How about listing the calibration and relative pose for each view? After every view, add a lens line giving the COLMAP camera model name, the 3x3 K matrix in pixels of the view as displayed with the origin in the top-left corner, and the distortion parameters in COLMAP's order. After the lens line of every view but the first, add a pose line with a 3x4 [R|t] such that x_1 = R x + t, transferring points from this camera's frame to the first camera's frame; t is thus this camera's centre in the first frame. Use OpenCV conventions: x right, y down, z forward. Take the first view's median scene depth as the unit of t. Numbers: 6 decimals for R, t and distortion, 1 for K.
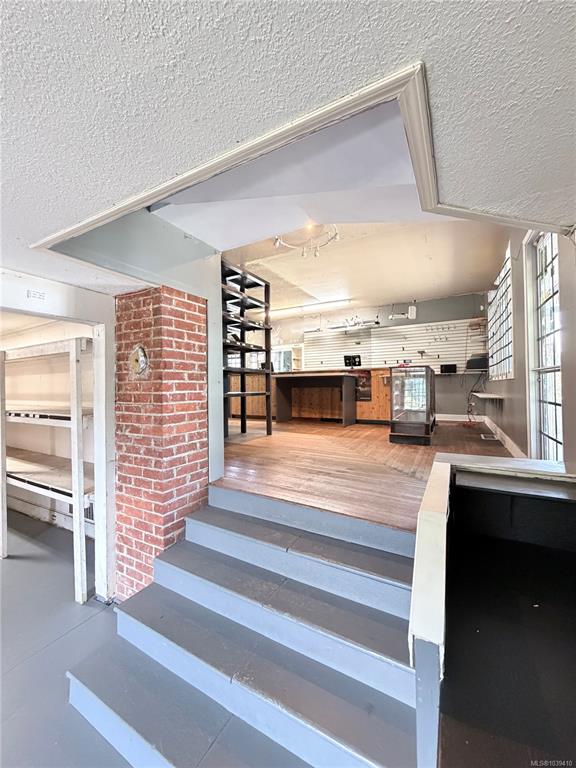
lens RADIAL K [[305.2, 0, 284.8], [0, 305.2, 382.0], [0, 0, 1]] dist [0.002522, -0.000127]
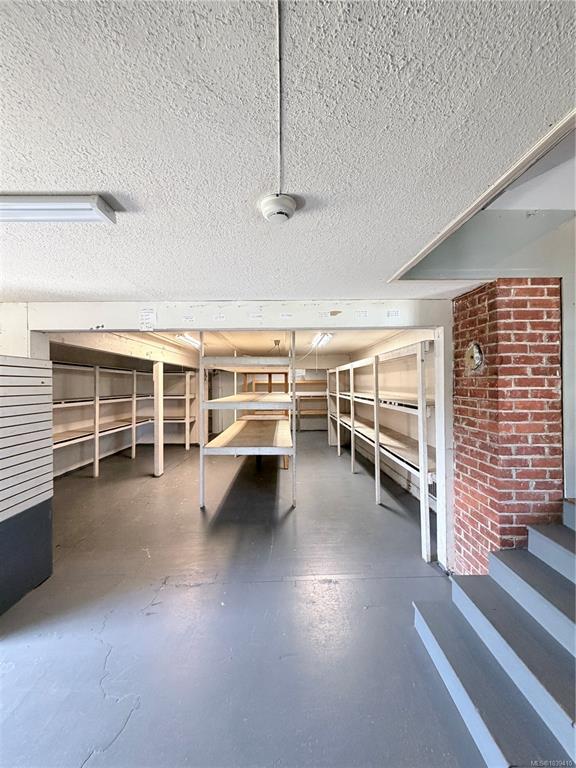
lens RADIAL K [[305.2, 0, 287.3], [0, 305.2, 382.2], [0, 0, 1]] dist [0.002522, -0.000127]
pose [[0.504200, 0.006362, -0.863564, 0.094890], [0.010743, 0.999849, 0.013638, -0.005657], [0.863520, -0.016154, 0.504055, -0.069343]]
